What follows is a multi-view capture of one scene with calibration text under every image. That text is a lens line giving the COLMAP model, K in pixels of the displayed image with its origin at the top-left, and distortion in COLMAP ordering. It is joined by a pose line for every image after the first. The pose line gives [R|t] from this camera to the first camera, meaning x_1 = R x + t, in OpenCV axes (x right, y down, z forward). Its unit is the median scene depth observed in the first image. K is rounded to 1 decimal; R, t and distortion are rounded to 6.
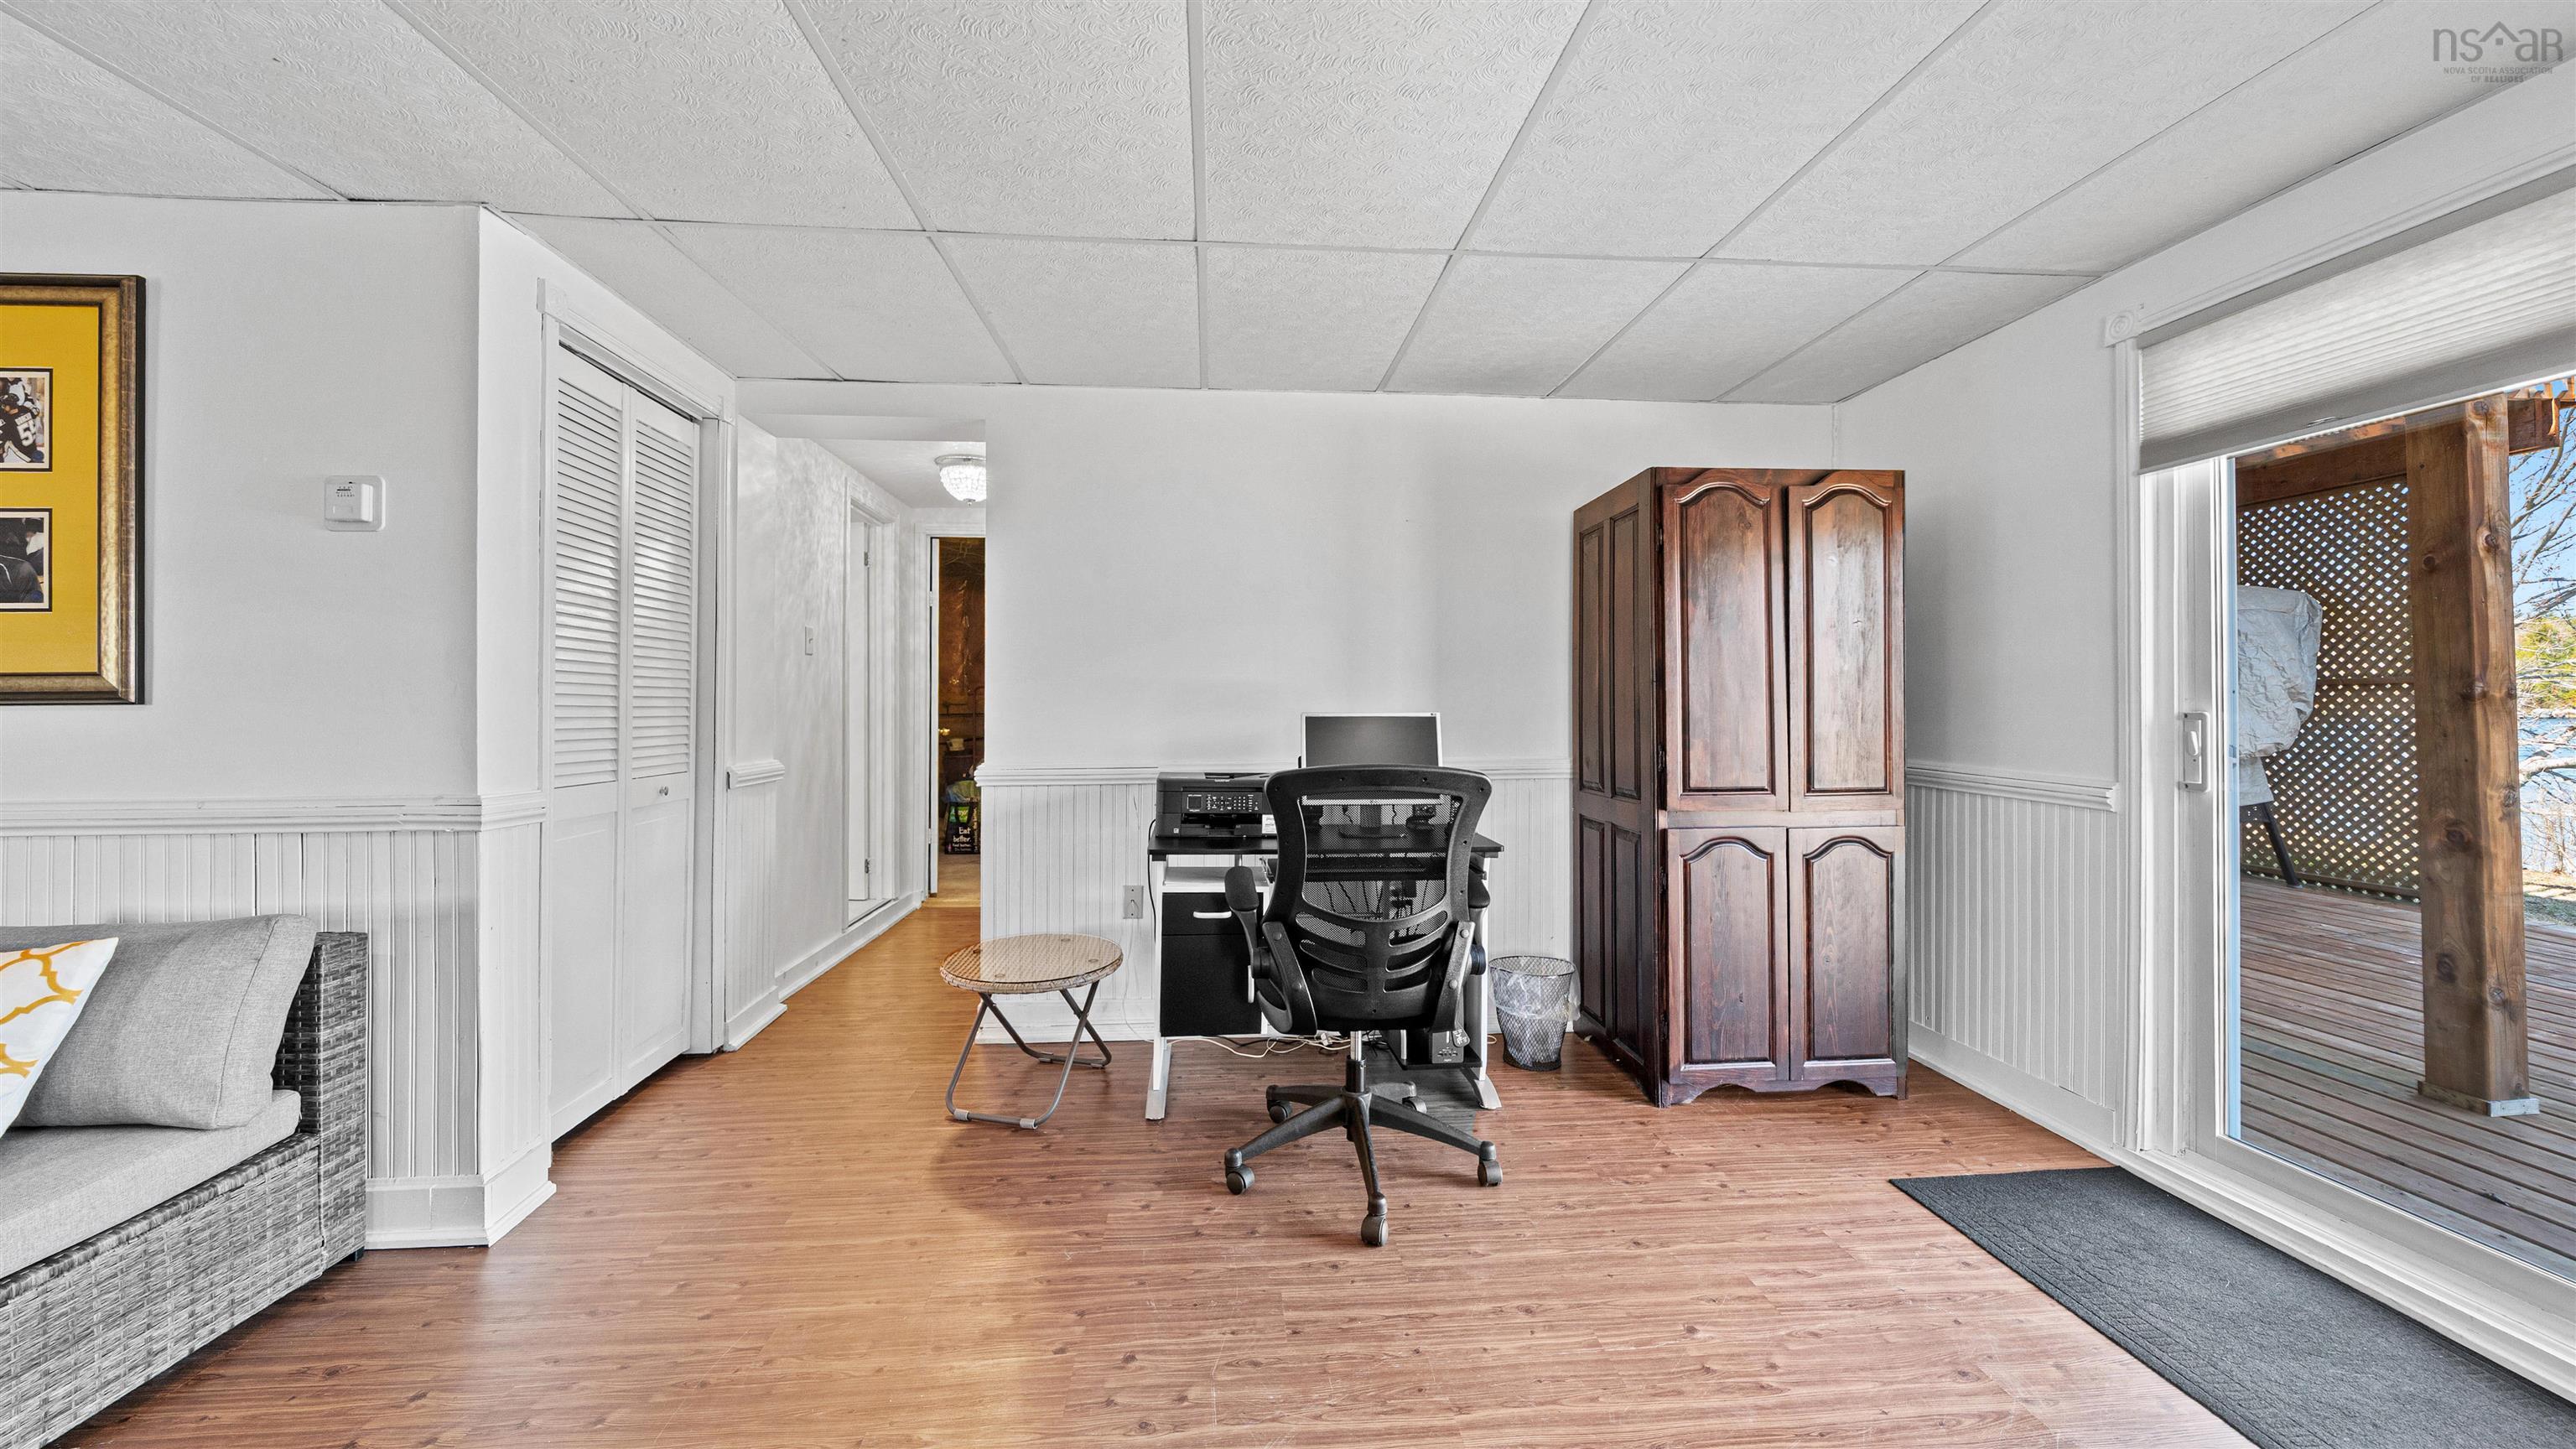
lens RADIAL K [[942.6, 0, 1269.5], [0, 942.6, 692.6], [0, 0, 1]] dist [-0.000504, 0.000113]
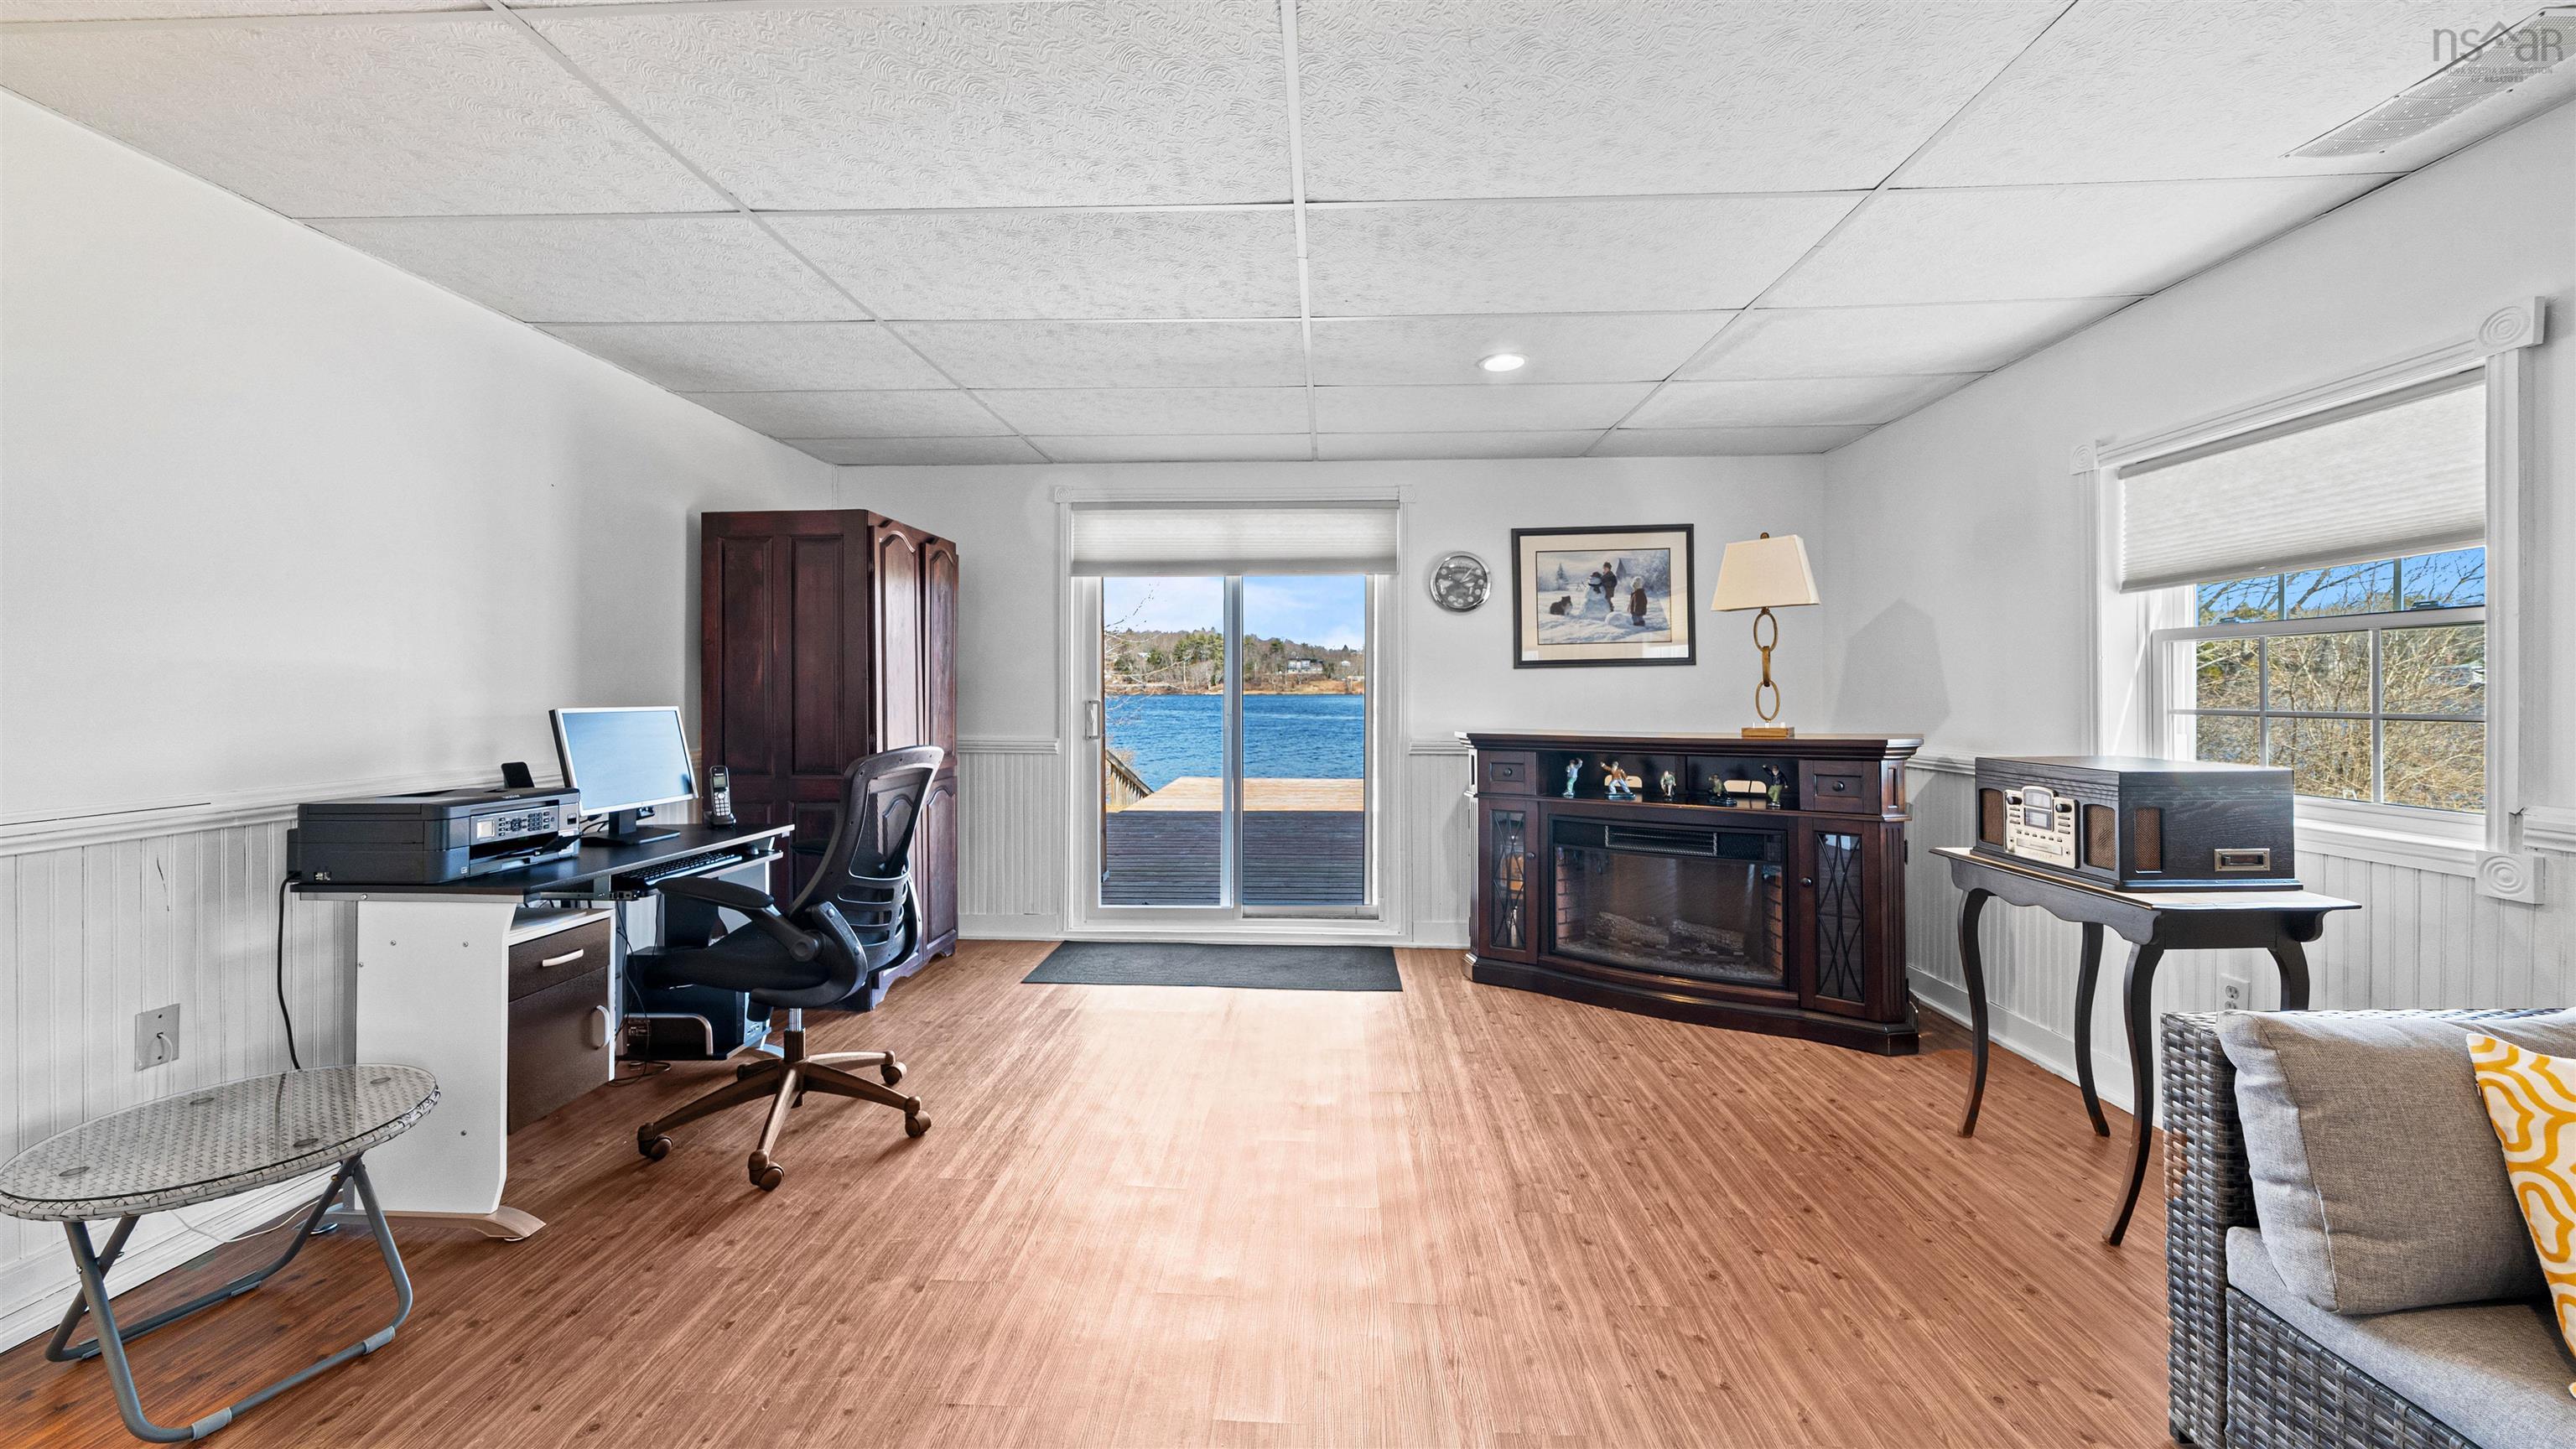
lens RADIAL K [[942.6, 0, 1298.9], [0, 942.6, 688.1], [0, 0, 1]] dist [-0.000504, 0.000113]
pose [[0.114608, 0.005741, 0.993394, -0.889814], [-0.011141, 0.999928, -0.004493, -0.000779], [-0.993348, -0.010552, 0.114664, 0.310746]]
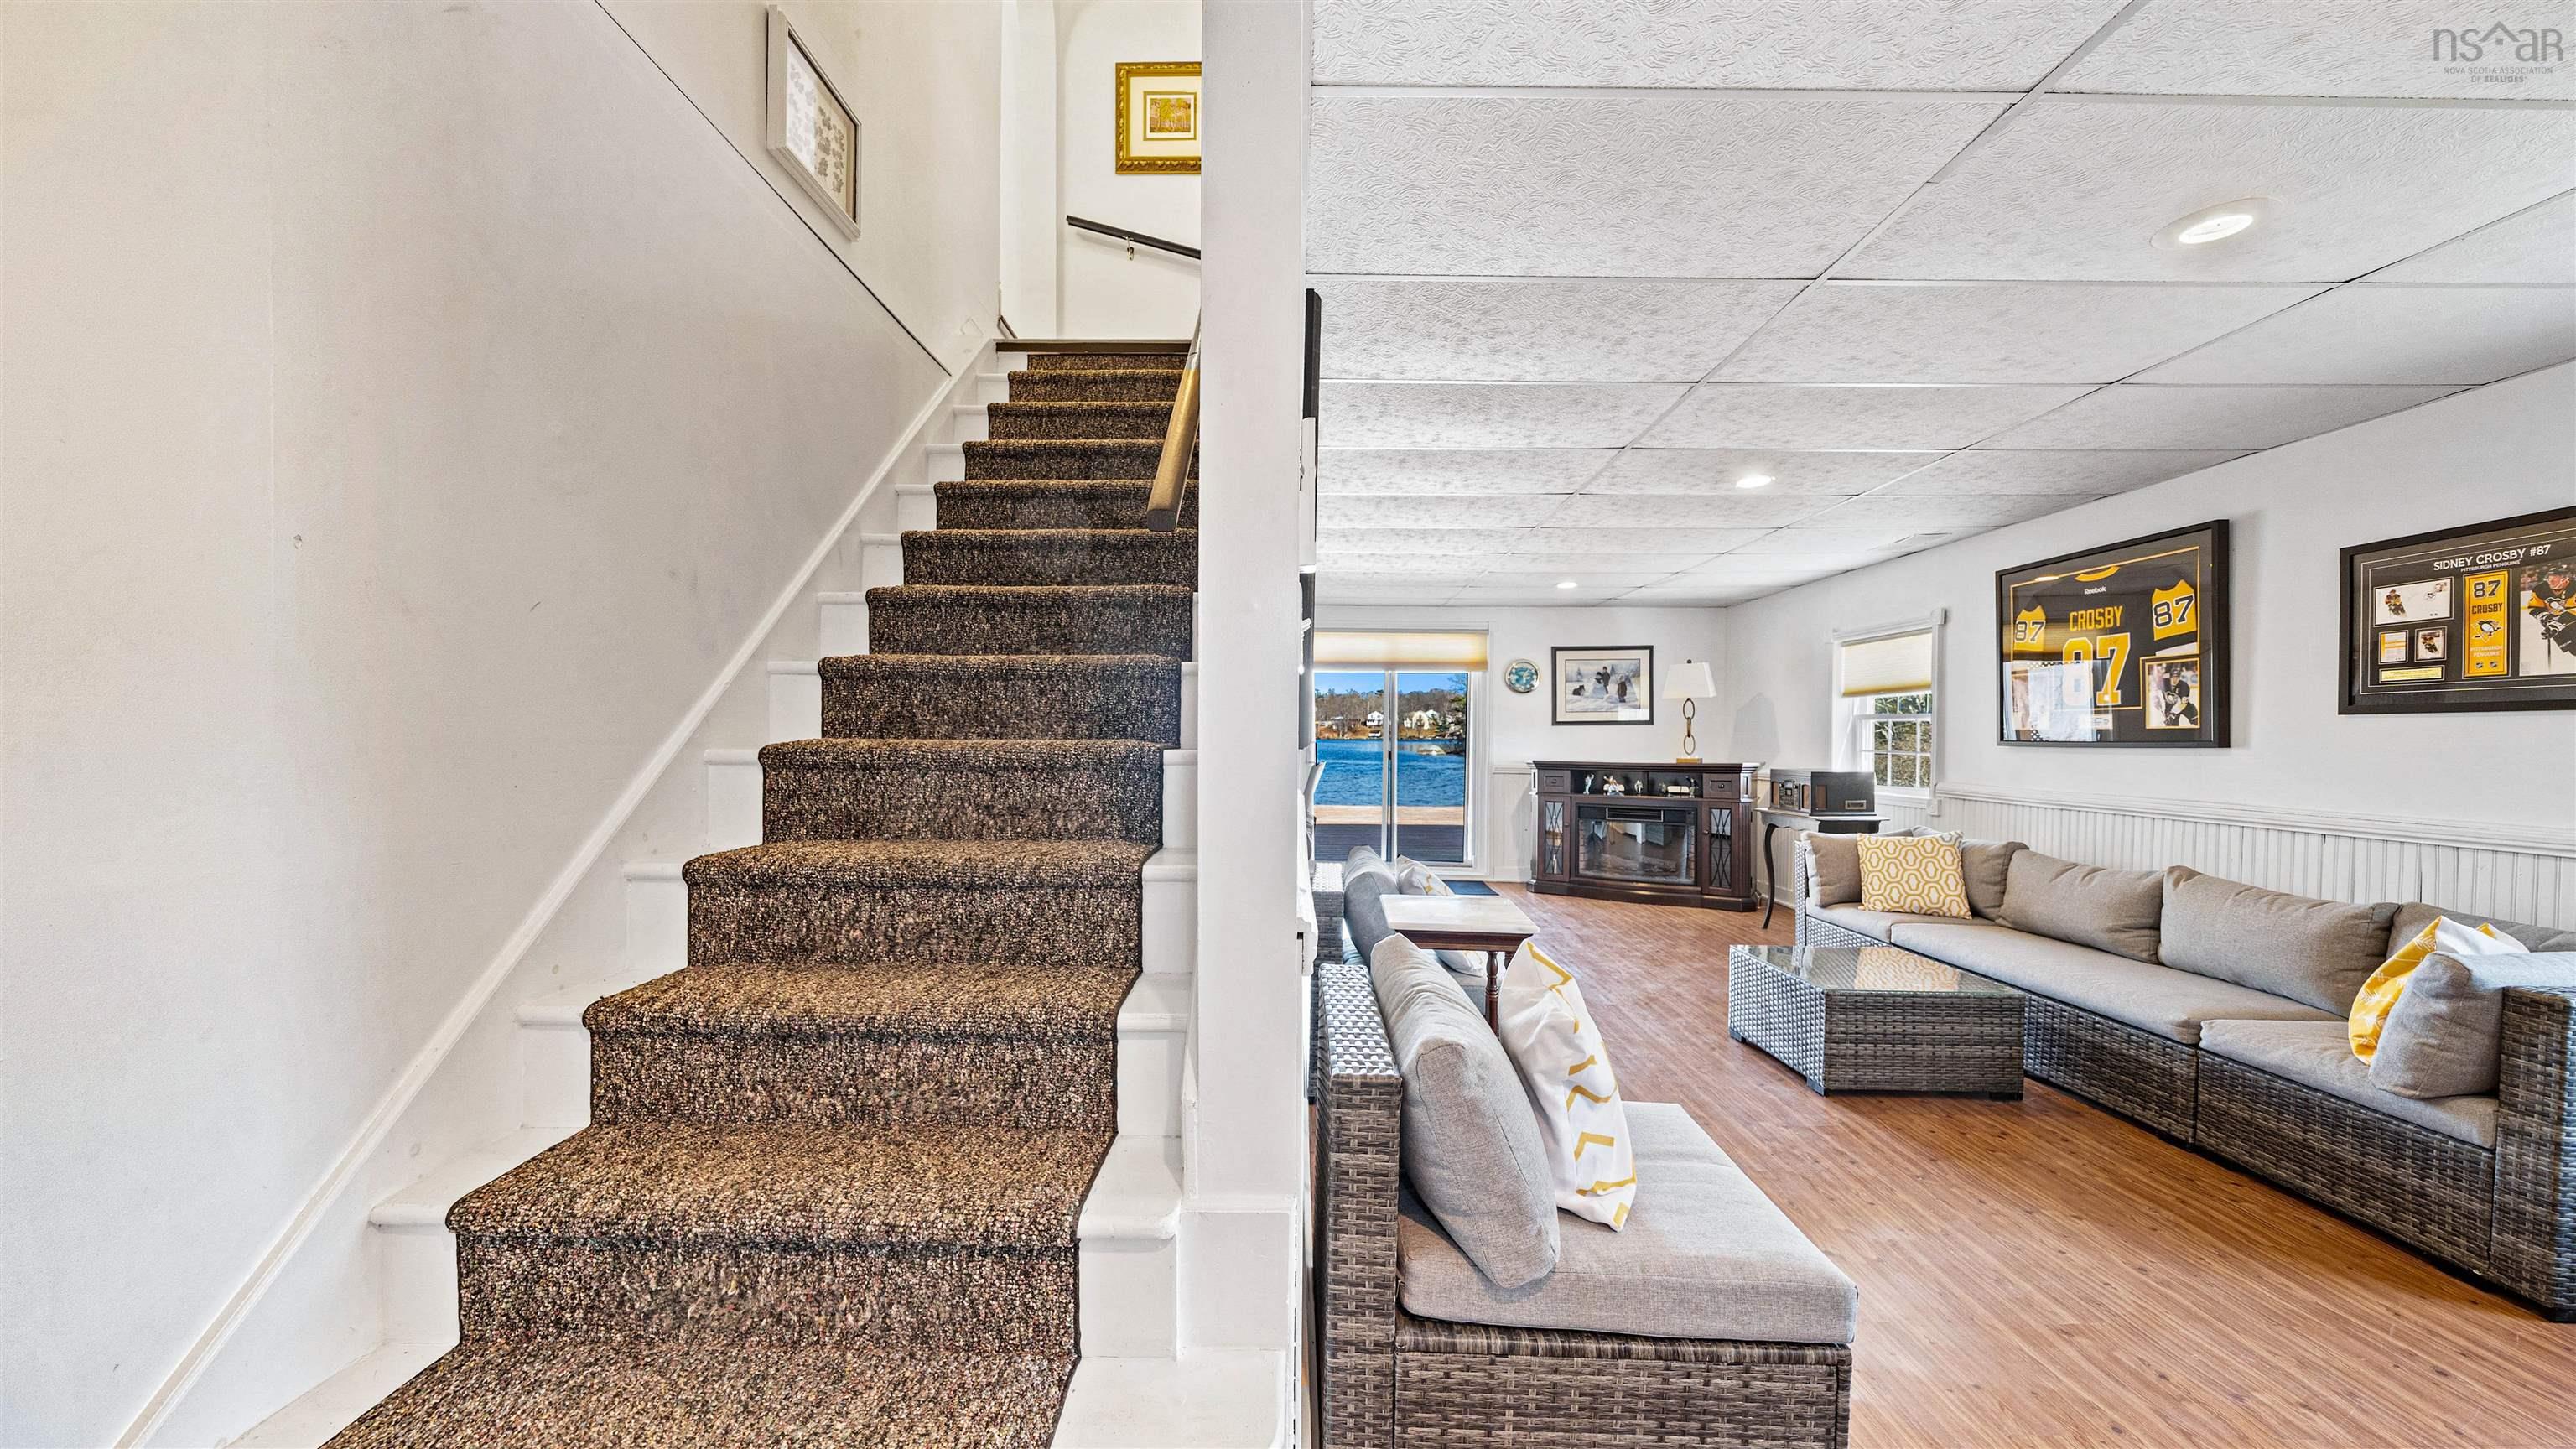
lens RADIAL K [[942.6, 0, 1279.1], [0, 942.6, 743.2], [0, 0, 1]] dist [-0.000504, 0.000113]
pose [[0.089046, -0.010118, 0.995976, -2.477247], [-0.018544, 0.999758, 0.011814, -0.011441], [-0.995855, -0.019522, 0.088837, 0.792367]]
